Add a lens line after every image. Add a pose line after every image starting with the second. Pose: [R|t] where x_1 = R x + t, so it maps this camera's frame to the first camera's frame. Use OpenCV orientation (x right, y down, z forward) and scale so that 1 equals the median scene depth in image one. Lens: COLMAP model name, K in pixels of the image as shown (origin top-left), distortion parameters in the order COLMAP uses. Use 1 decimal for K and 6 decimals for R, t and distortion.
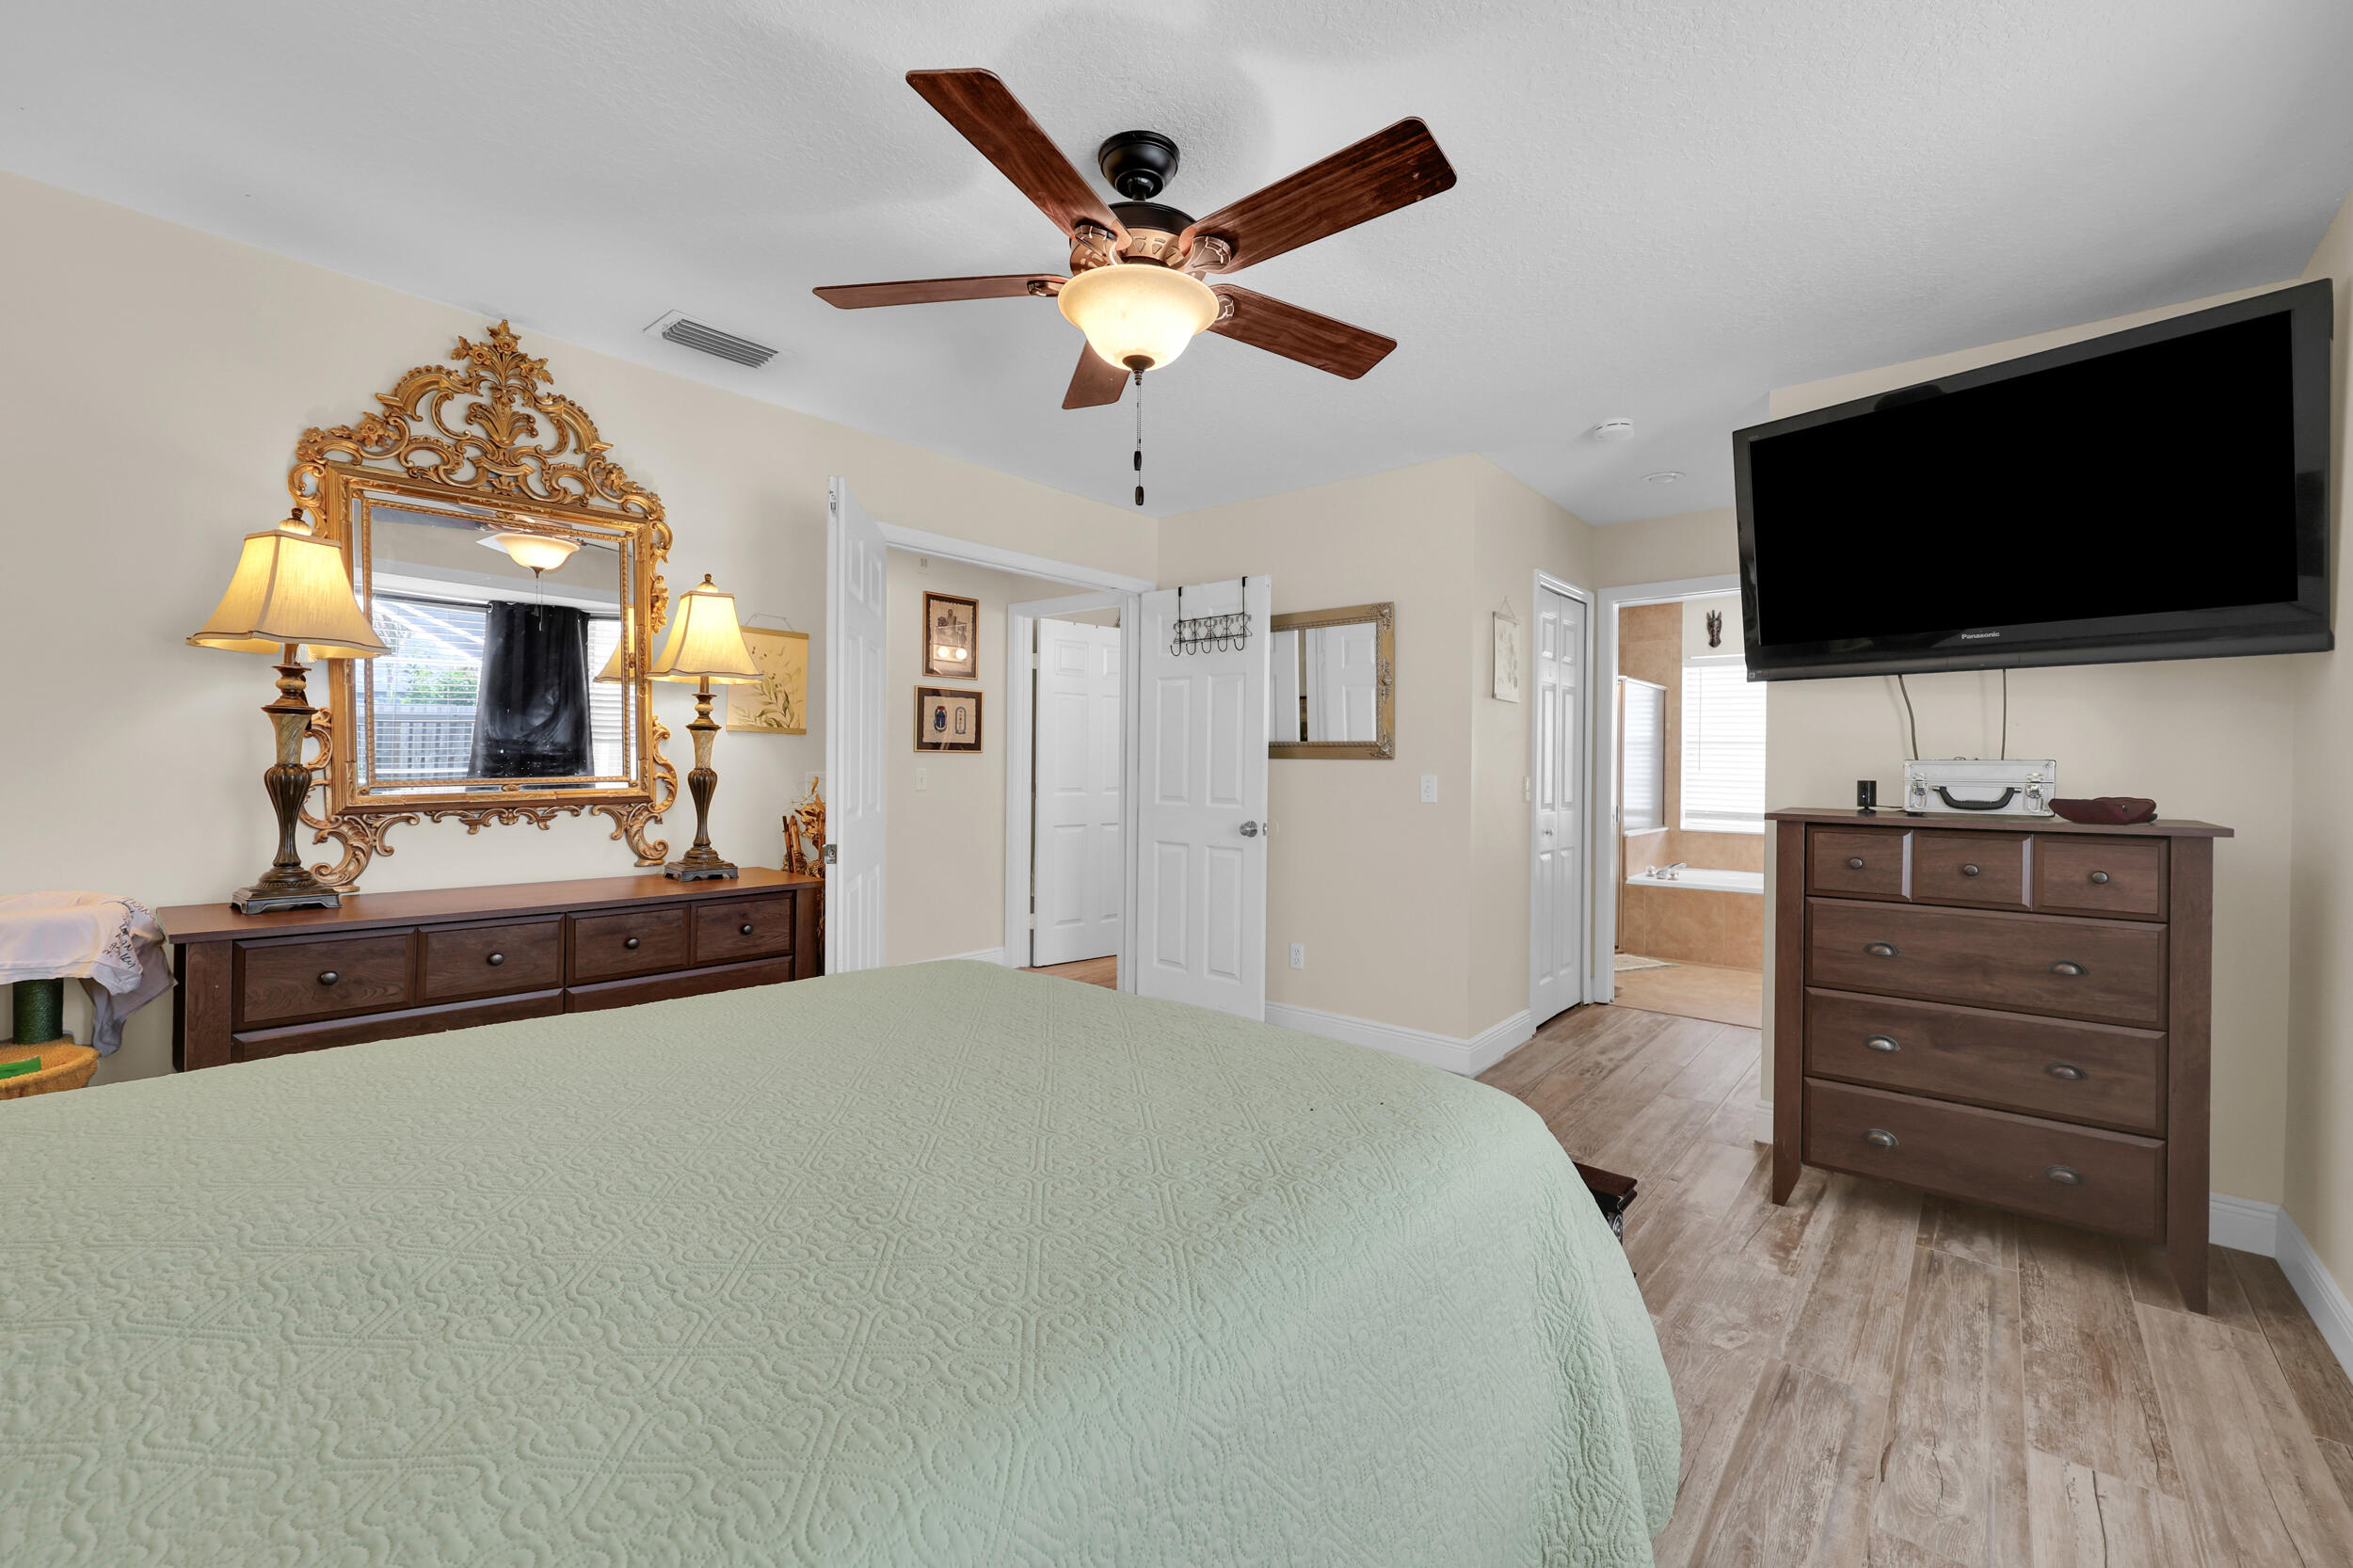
lens RADIAL K [[960.8, 0, 1173.9], [0, 960.8, 774.2], [0, 0, 1]] dist [0.000354, 0.000877]
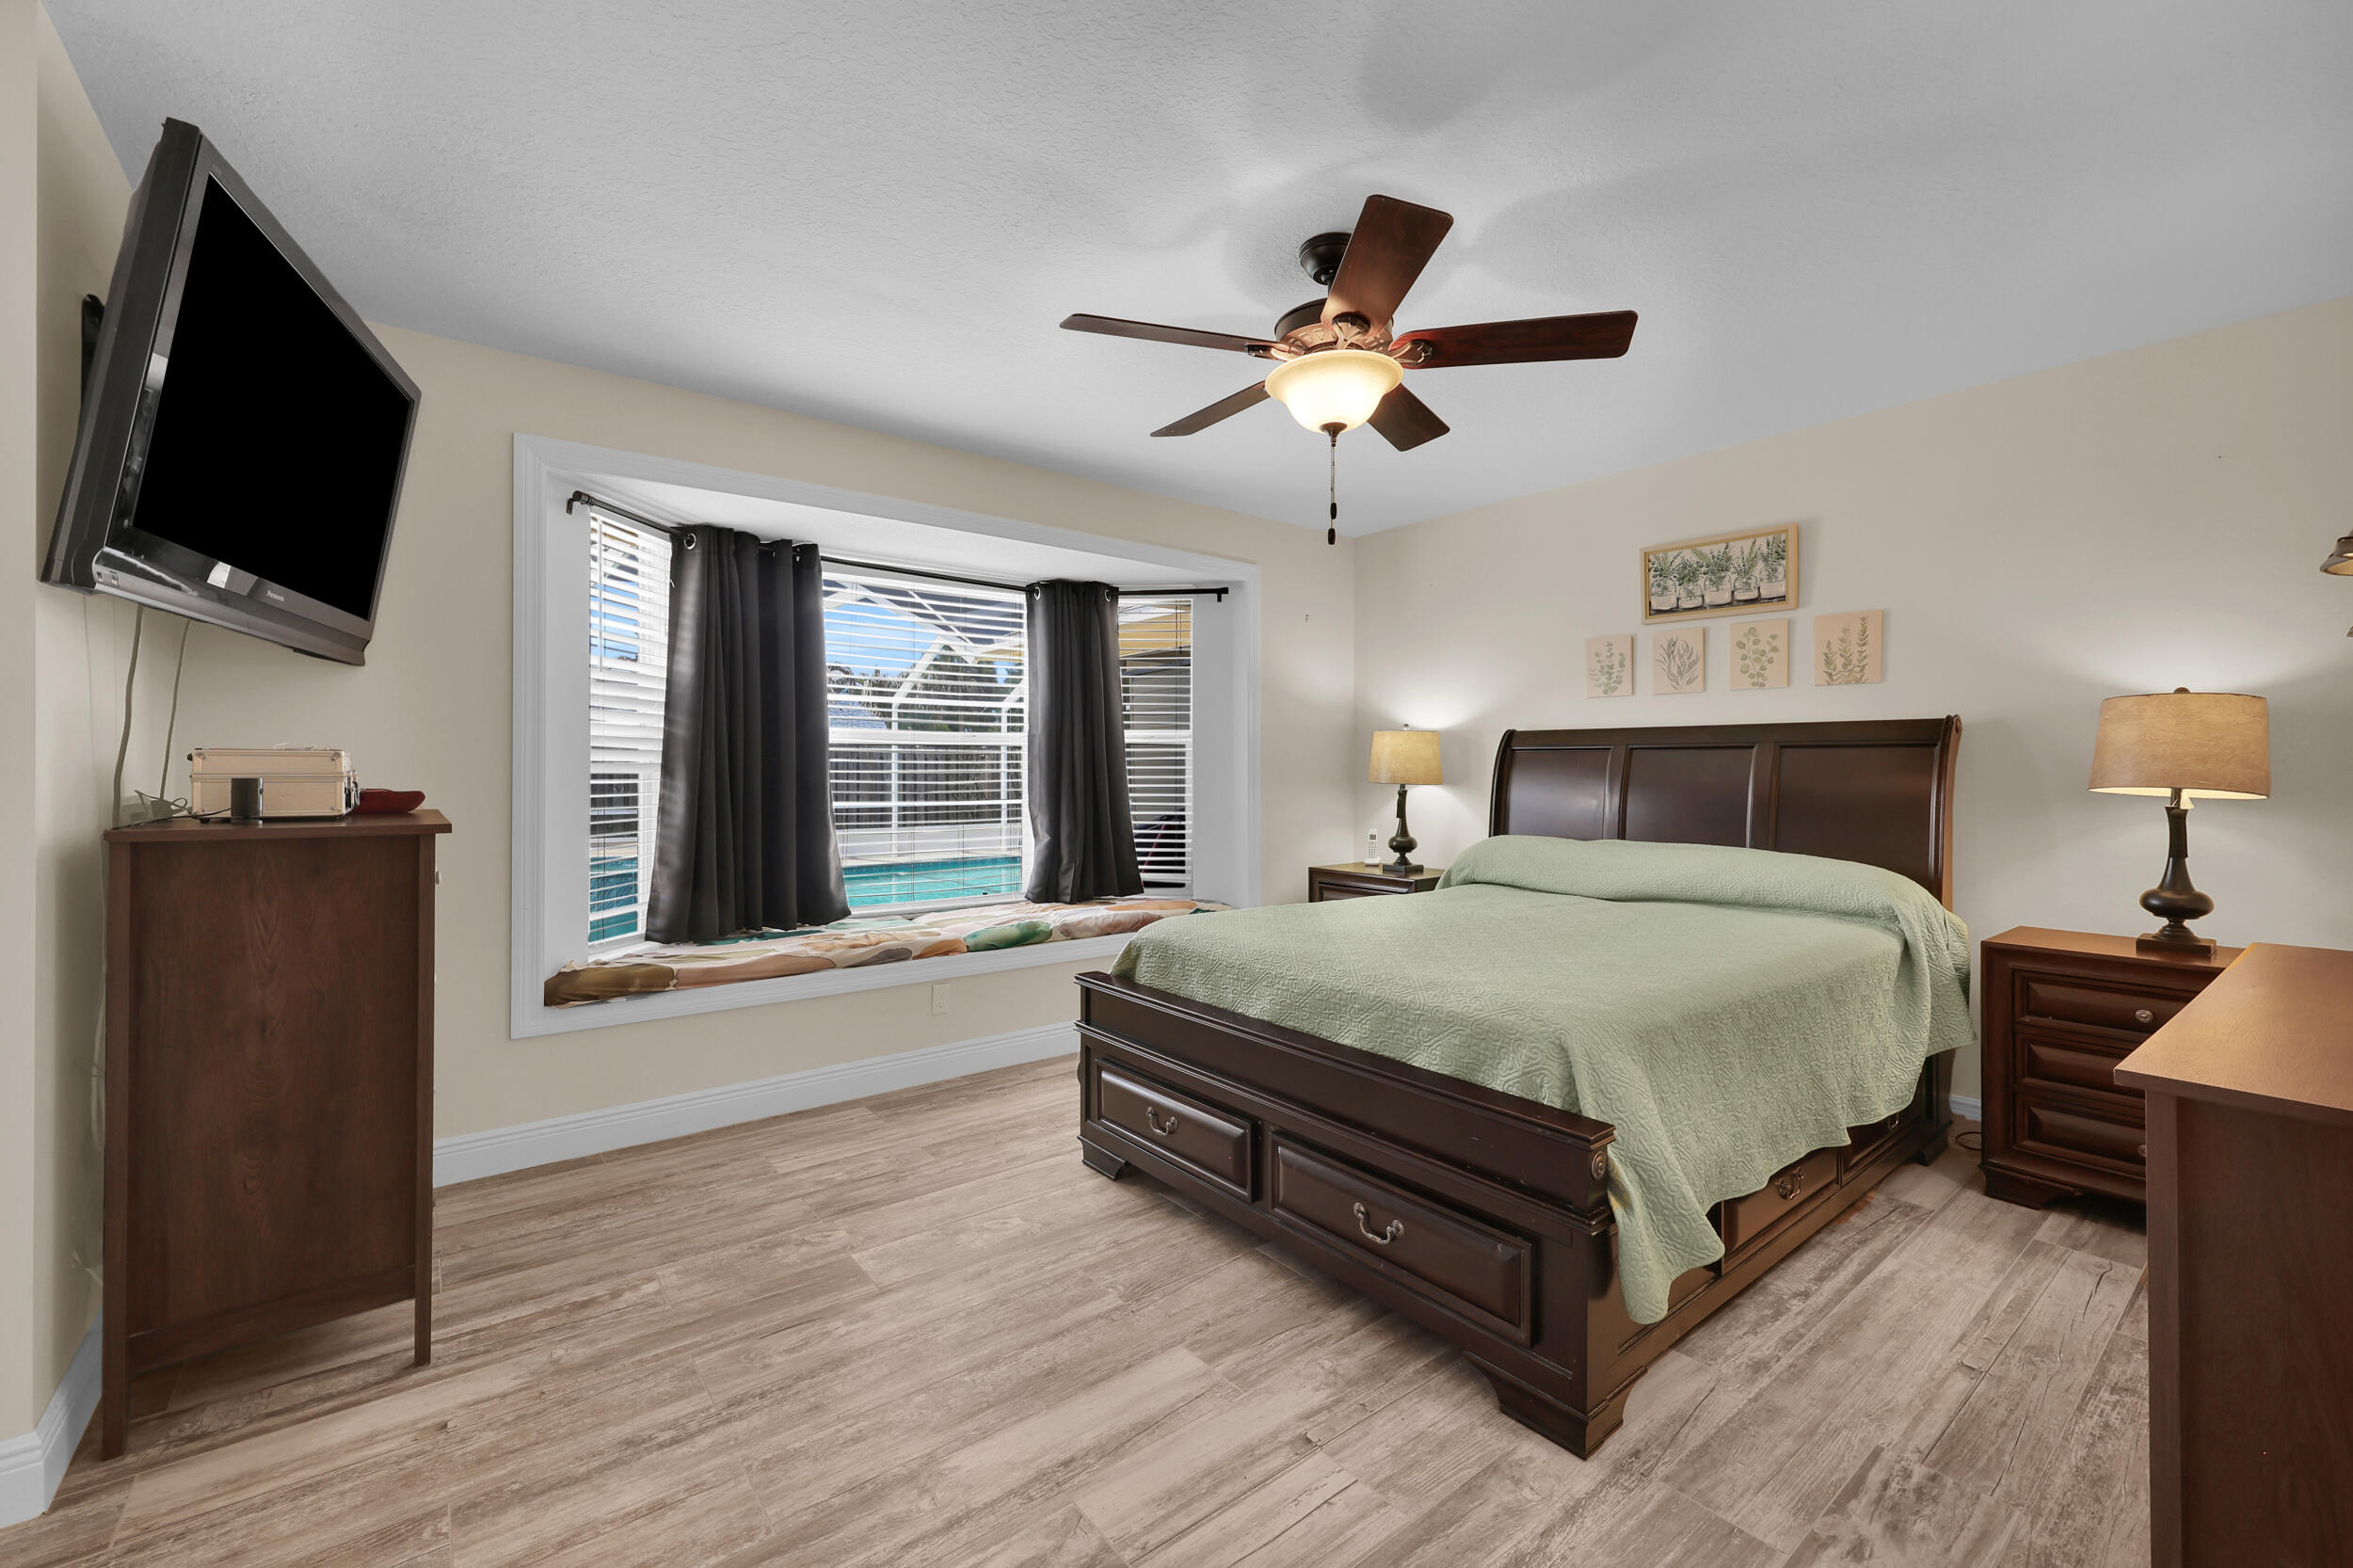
lens RADIAL K [[960.8, 0, 1169.7], [0, 960.8, 777.0], [0, 0, 1]] dist [0.000354, 0.000877]
pose [[-0.979772, -0.018124, 0.199296, -0.074627], [-0.015137, 0.999749, 0.016505, -0.018805], [-0.199545, 0.013154, -0.979800, 2.026290]]
